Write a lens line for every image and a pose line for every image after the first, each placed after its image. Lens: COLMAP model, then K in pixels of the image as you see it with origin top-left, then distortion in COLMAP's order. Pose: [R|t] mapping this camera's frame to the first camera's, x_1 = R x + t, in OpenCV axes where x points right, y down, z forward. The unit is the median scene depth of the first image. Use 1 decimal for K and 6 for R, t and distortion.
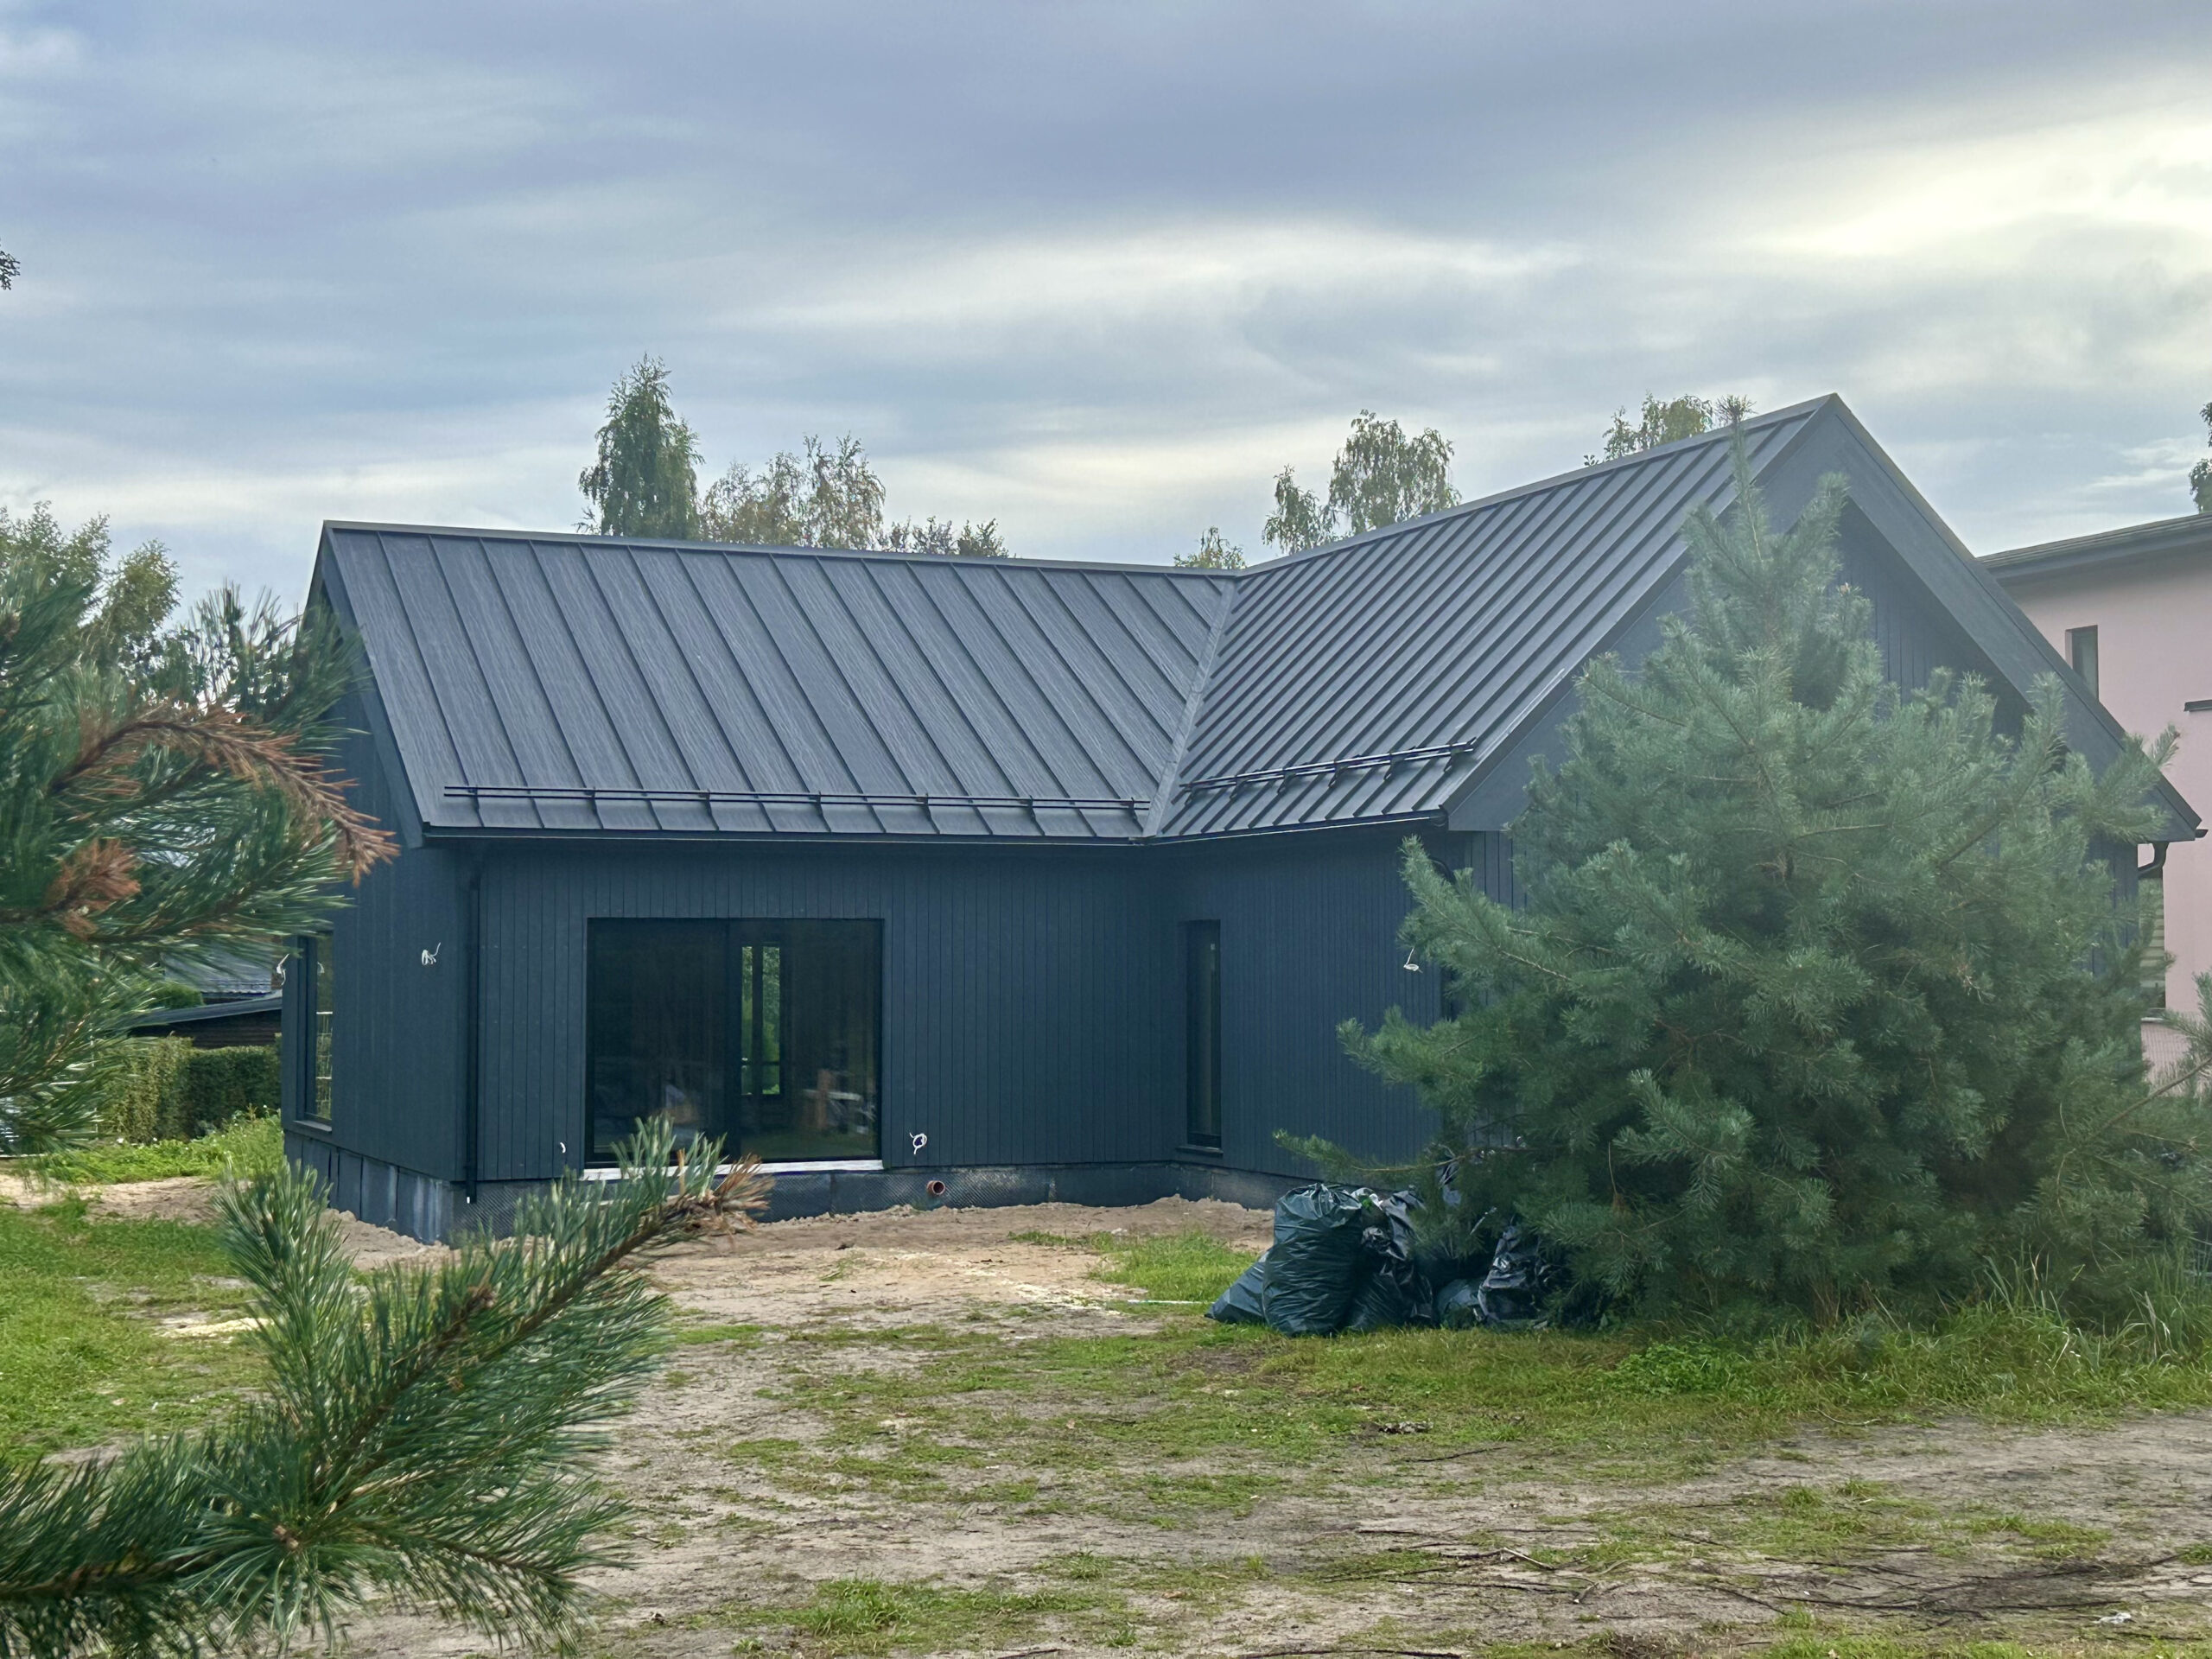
lens RADIAL K [[3174.1, 0, 1106.0], [0, 3174.1, 829.5], [0, 0, 1]] dist [0.242310, -1.024926]
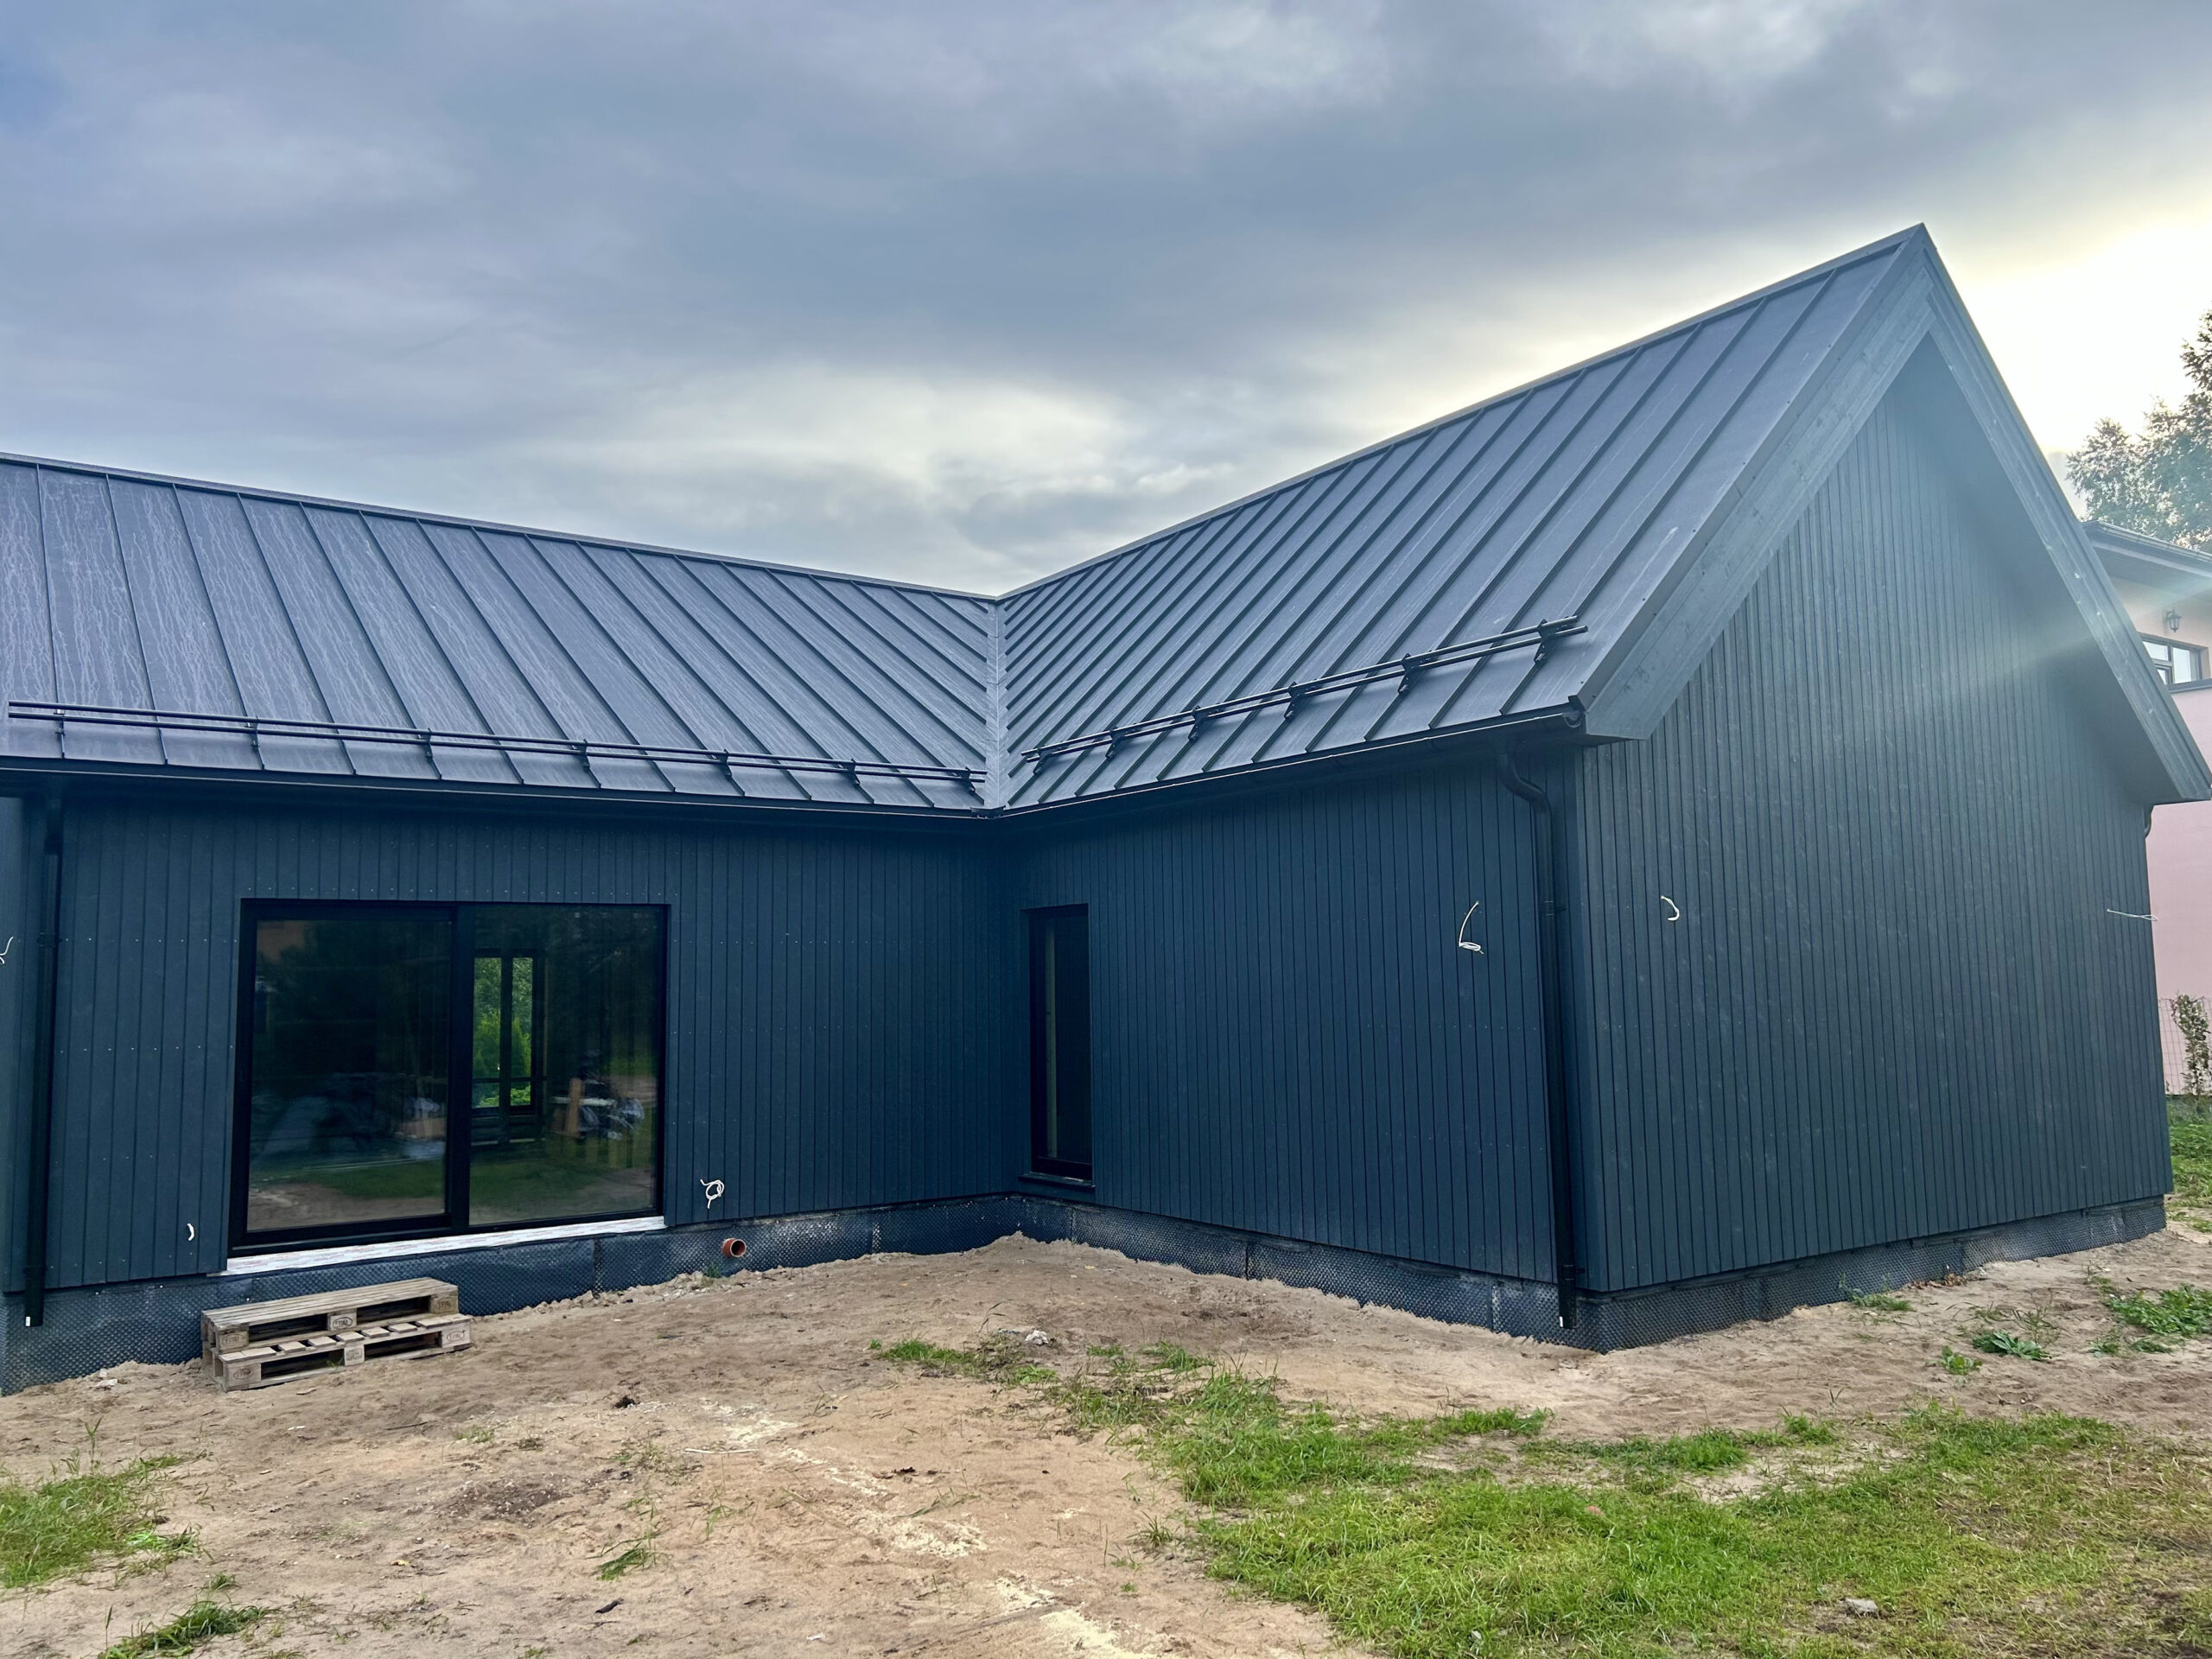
lens RADIAL K [[1661.5, 0, 1106.0], [0, 1661.5, 829.5], [0, 0, 1]] dist [0.064094, -0.071941]
pose [[0.974943, 0.006730, 0.222354, -0.063869], [0.005131, 0.998596, -0.052722, 0.036081], [-0.222397, 0.052542, 0.973539, 0.649196]]
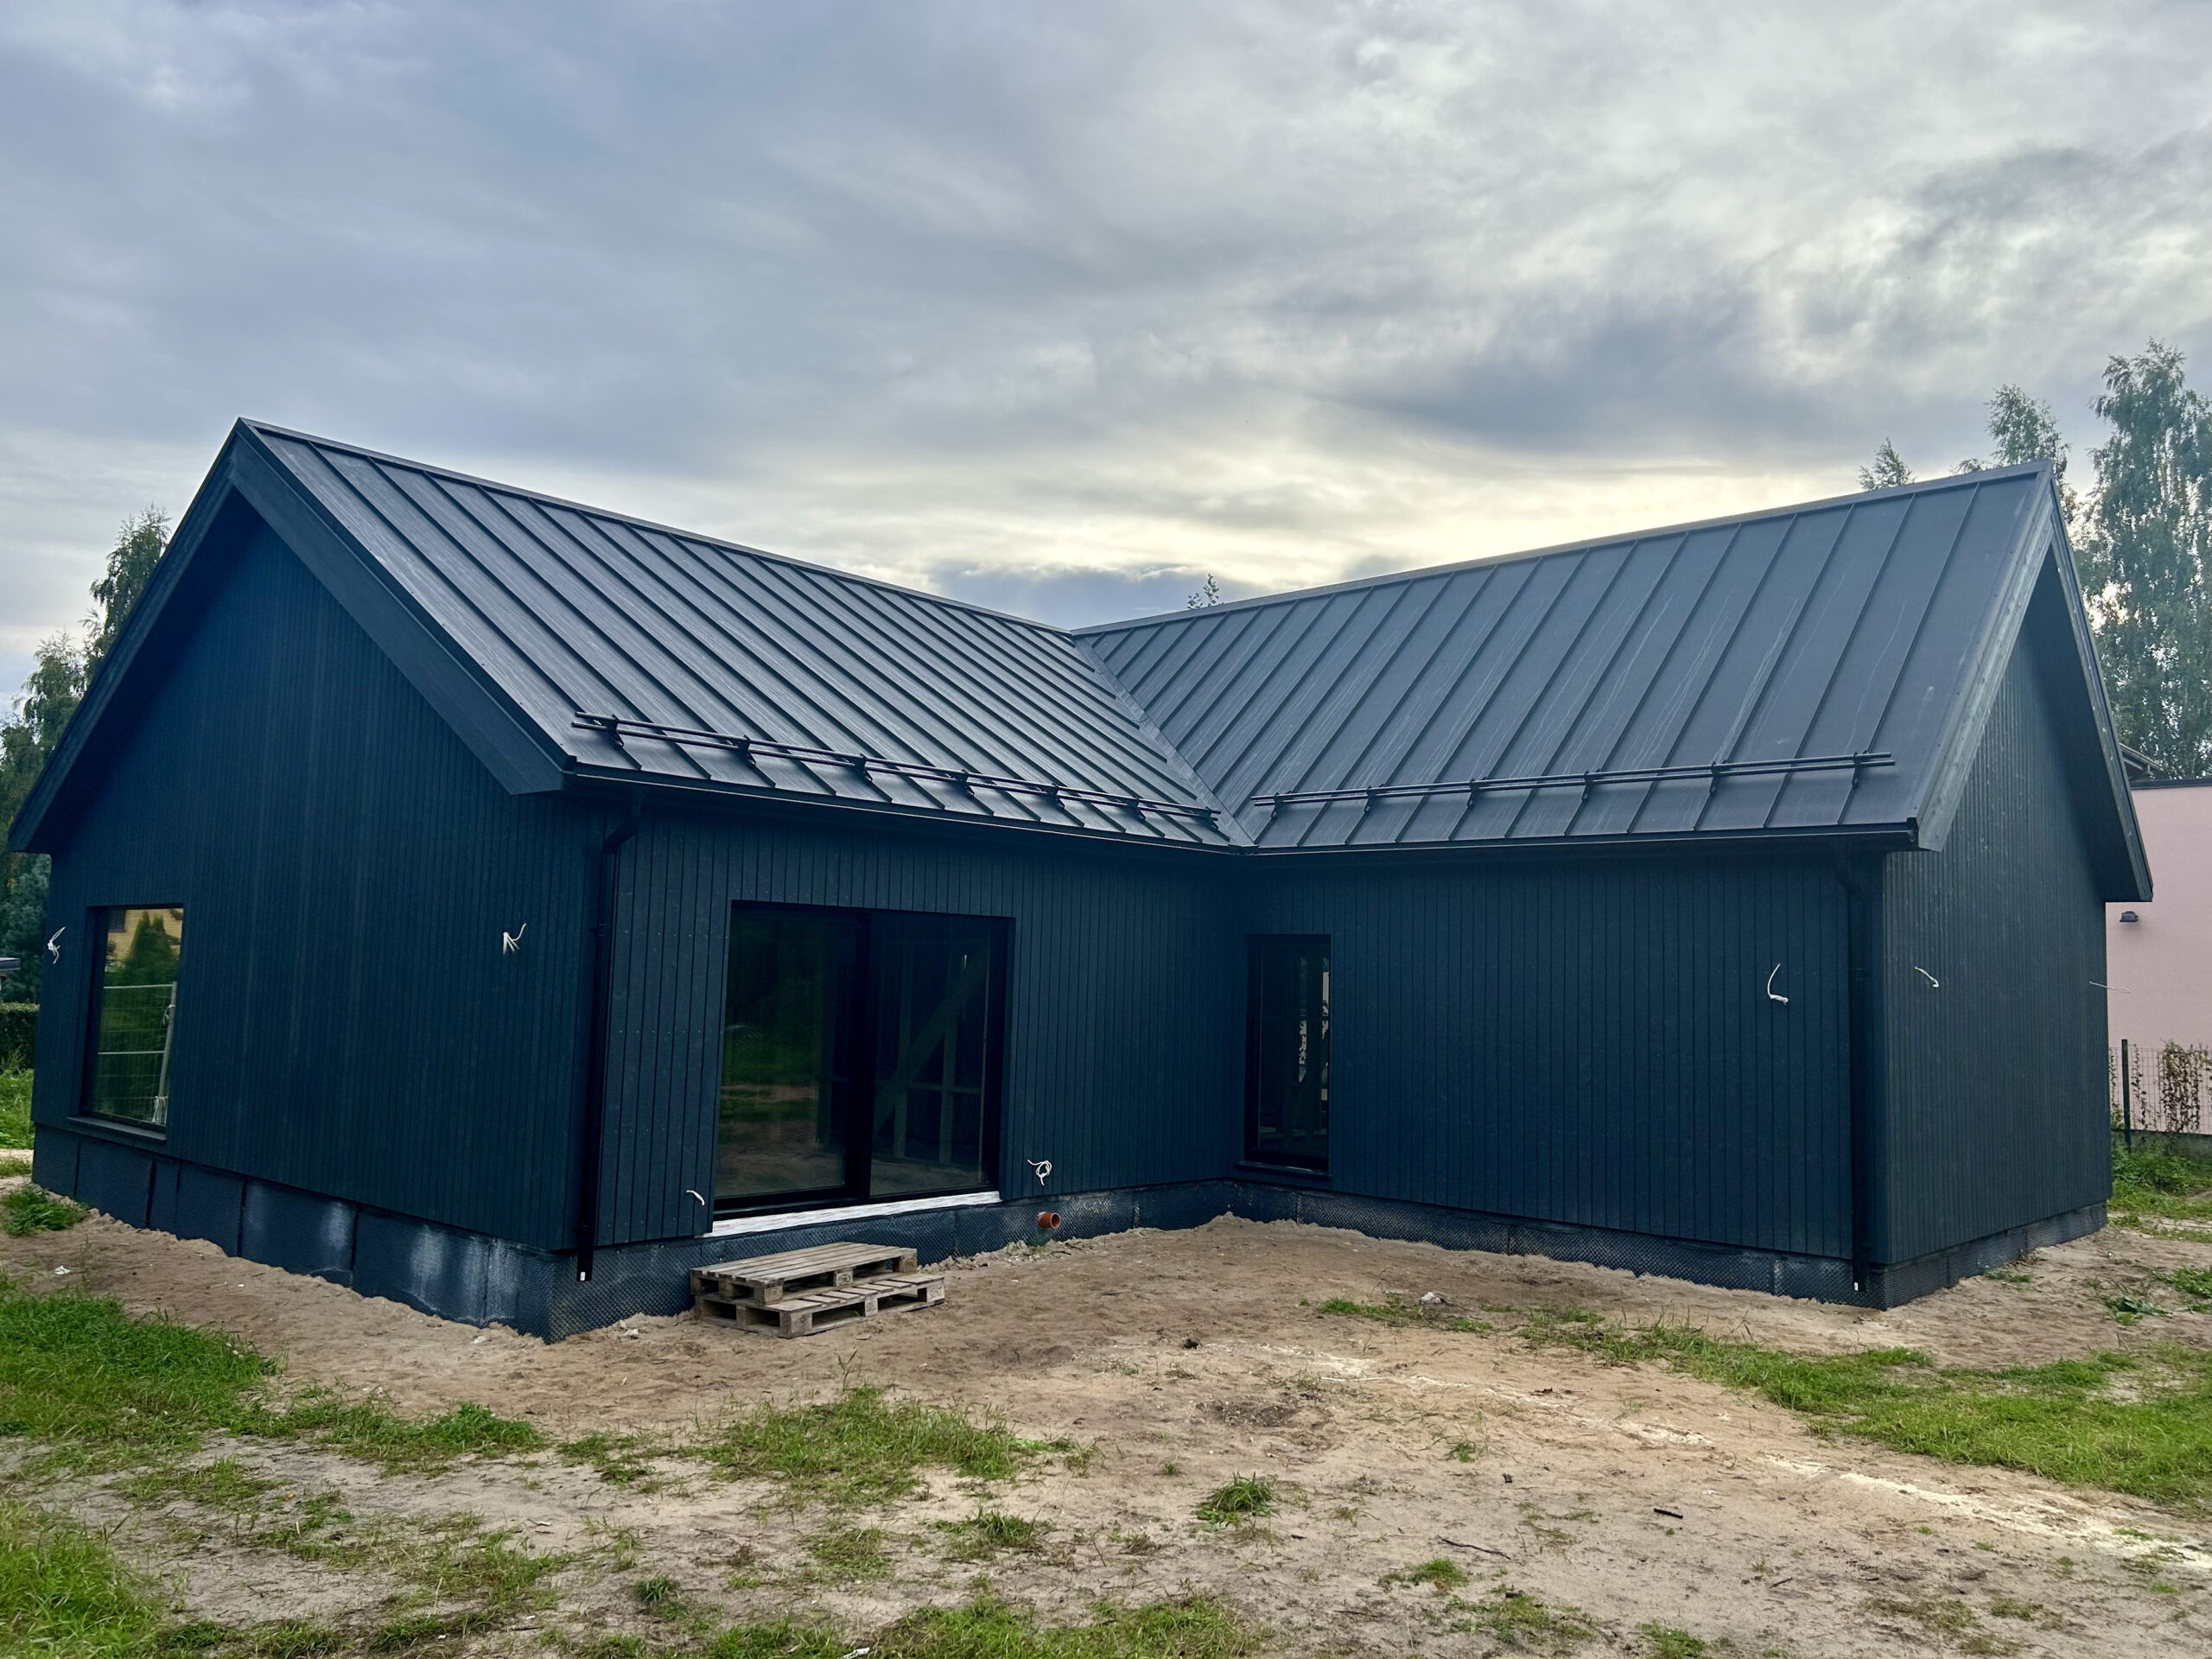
lens RADIAL K [[1667.0, 0, 1118.8], [0, 1667.0, 836.1], [0, 0, 1]] dist [0.053603, -0.055622]
pose [[0.900907, 0.065557, 0.429032, -0.276957], [-0.050521, 0.997647, -0.046356, 0.028713], [-0.431061, 0.020087, 0.902099, 0.640484]]
